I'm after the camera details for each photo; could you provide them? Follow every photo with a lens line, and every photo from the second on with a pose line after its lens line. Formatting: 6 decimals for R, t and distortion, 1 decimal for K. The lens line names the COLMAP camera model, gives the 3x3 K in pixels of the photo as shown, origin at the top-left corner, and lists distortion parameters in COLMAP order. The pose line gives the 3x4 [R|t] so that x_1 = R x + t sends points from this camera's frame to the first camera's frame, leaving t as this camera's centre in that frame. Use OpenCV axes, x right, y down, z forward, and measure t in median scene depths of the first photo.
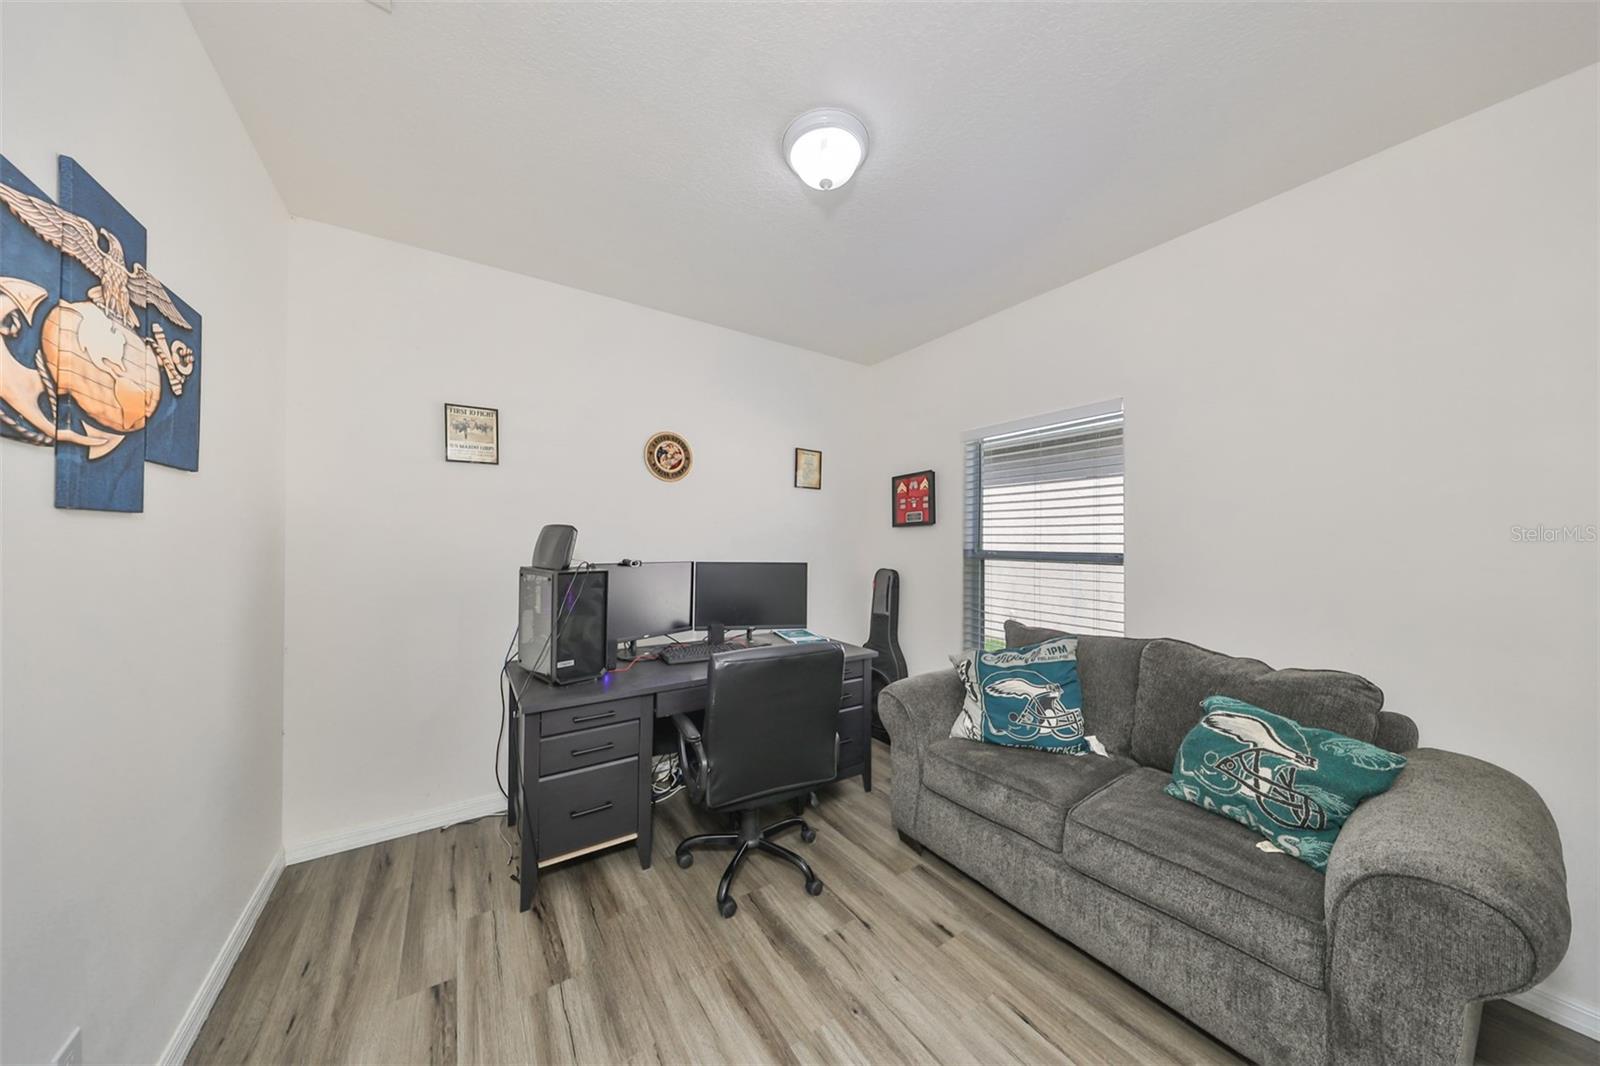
lens RADIAL K [[497.5, 0, 798.3], [0, 497.5, 536.0], [0, 0, 1]] dist [-0.003882, 0.000347]
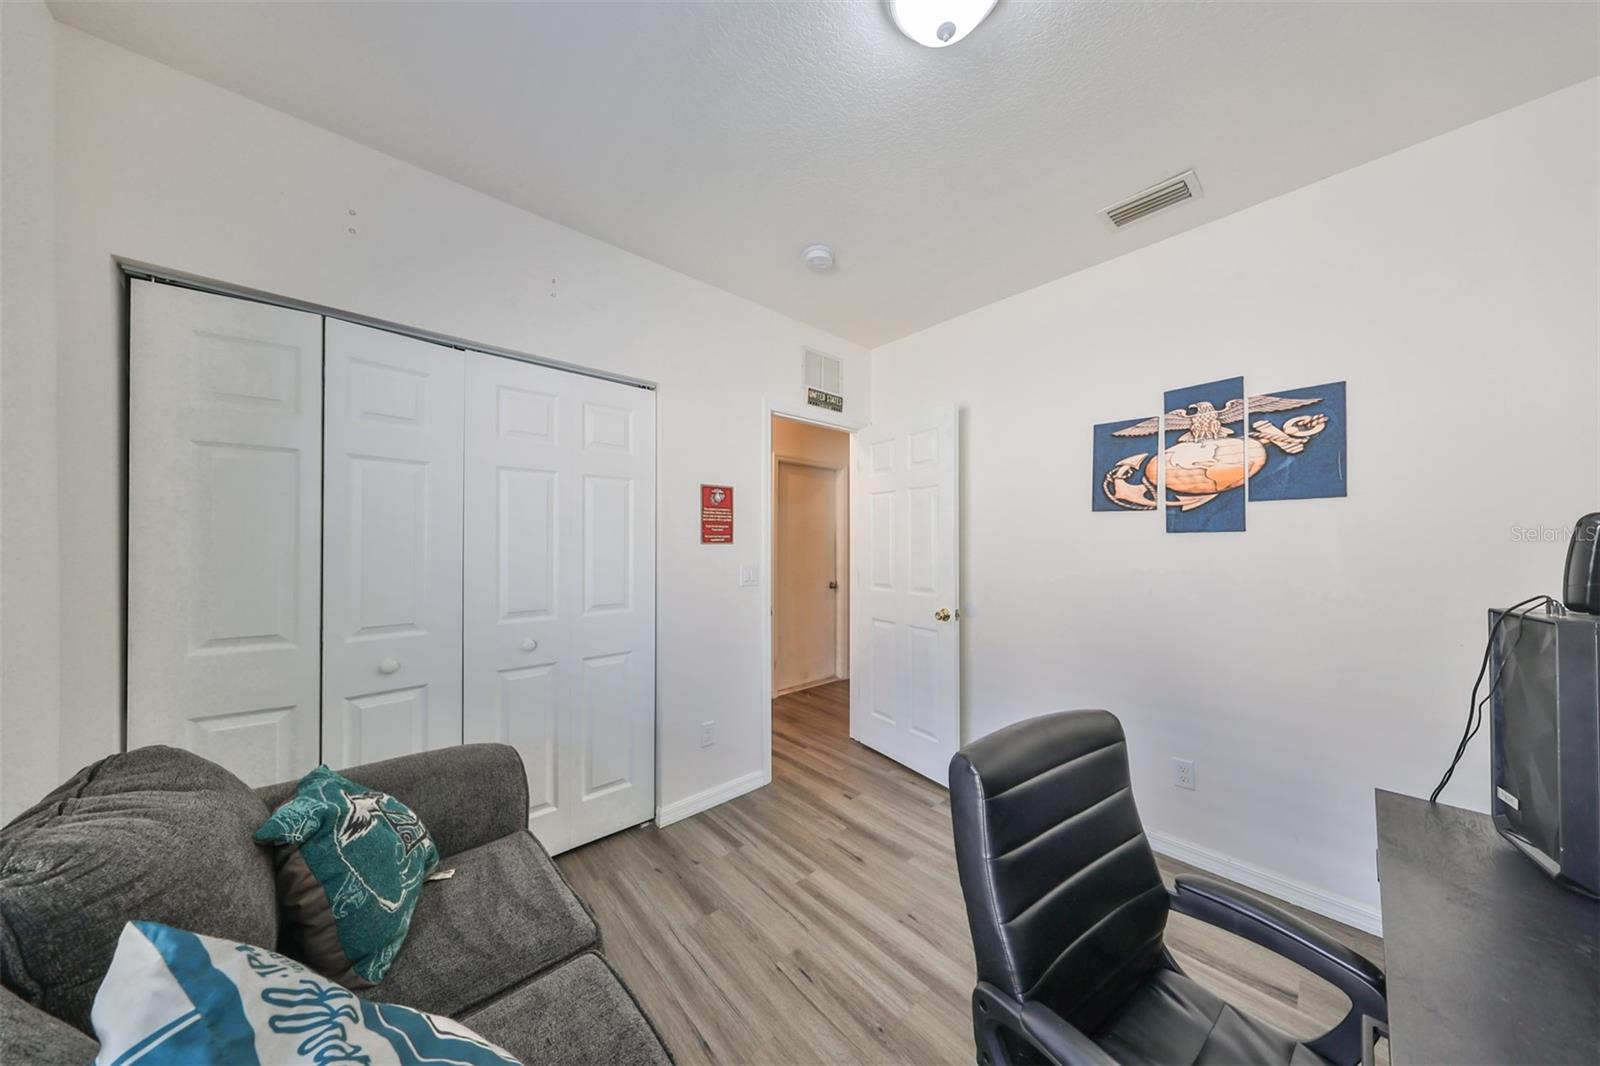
lens RADIAL K [[497.5, 0, 788.3], [0, 497.5, 539.0], [0, 0, 1]] dist [-0.003882, 0.000347]
pose [[-0.994193, -0.006403, -0.107418, 0.417727], [-0.004379, 0.999809, -0.019063, 0.018127], [0.107520, -0.018482, -0.994031, 2.028096]]
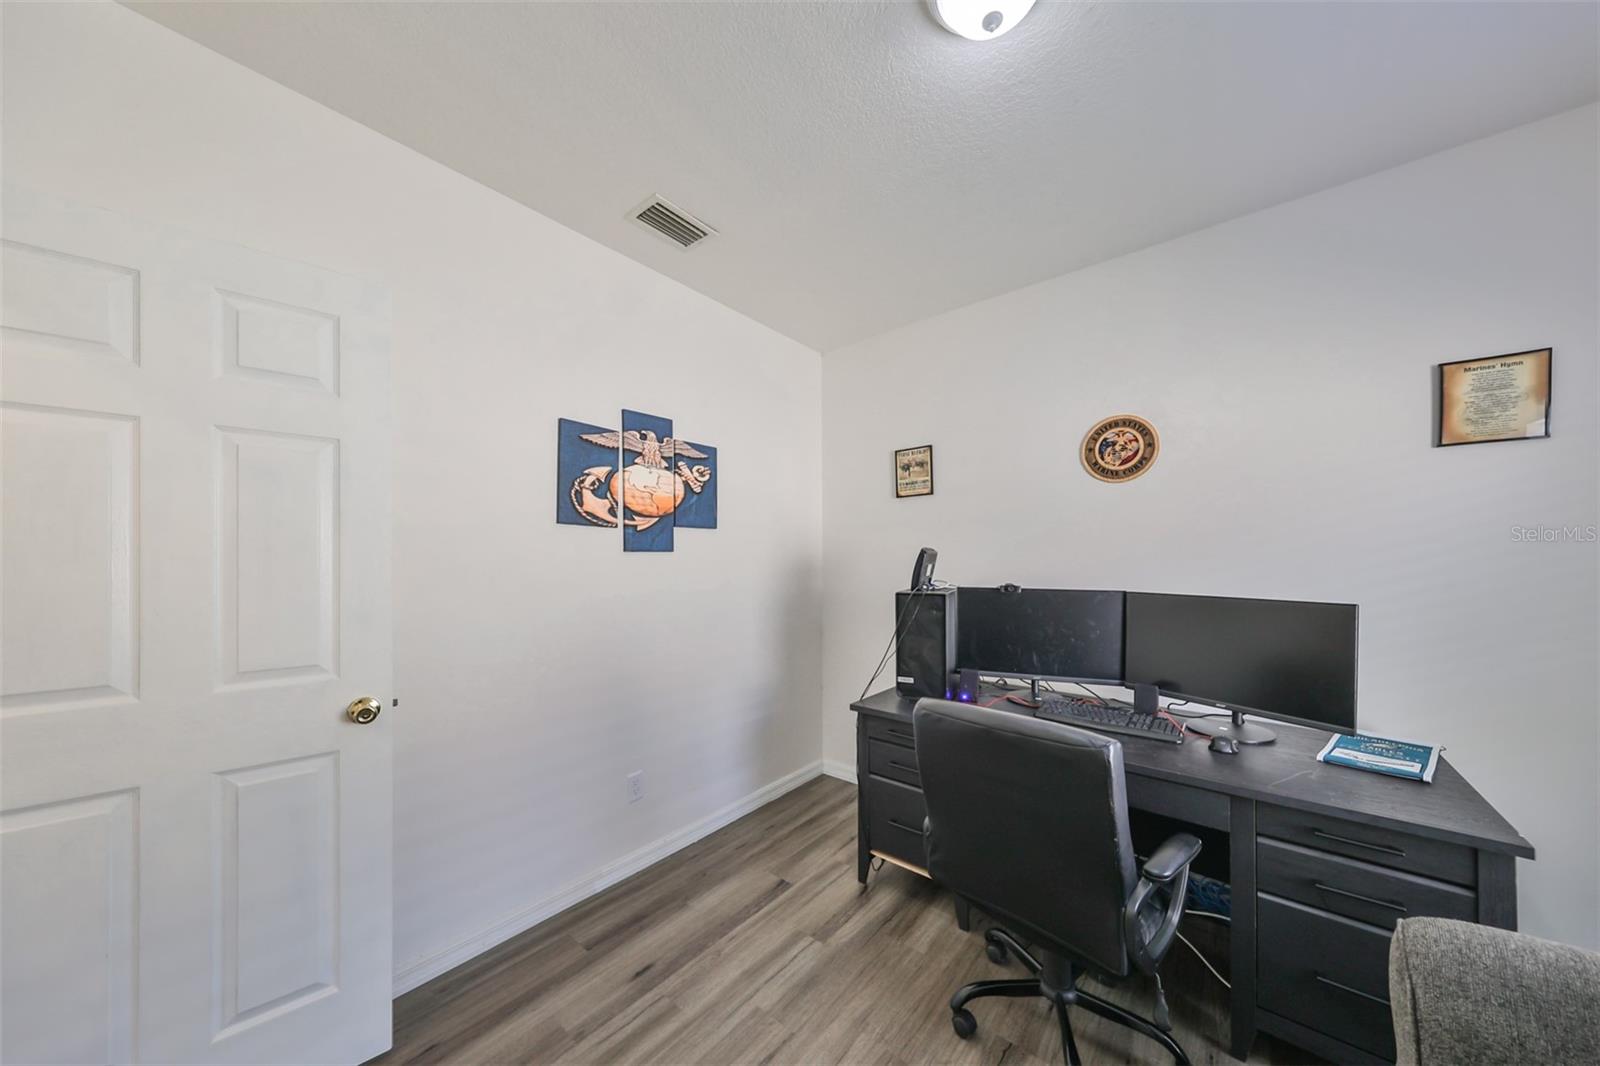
lens RADIAL K [[537.7, 0, 797.3], [0, 537.7, 555.4], [0, 0, 1]] dist [0.006579, -0.000292]
pose [[0.273490, -0.018647, -0.961694, 0.823873], [0.016265, 0.999759, -0.014759, 0.009615], [0.961737, -0.011606, 0.273727, 0.675252]]
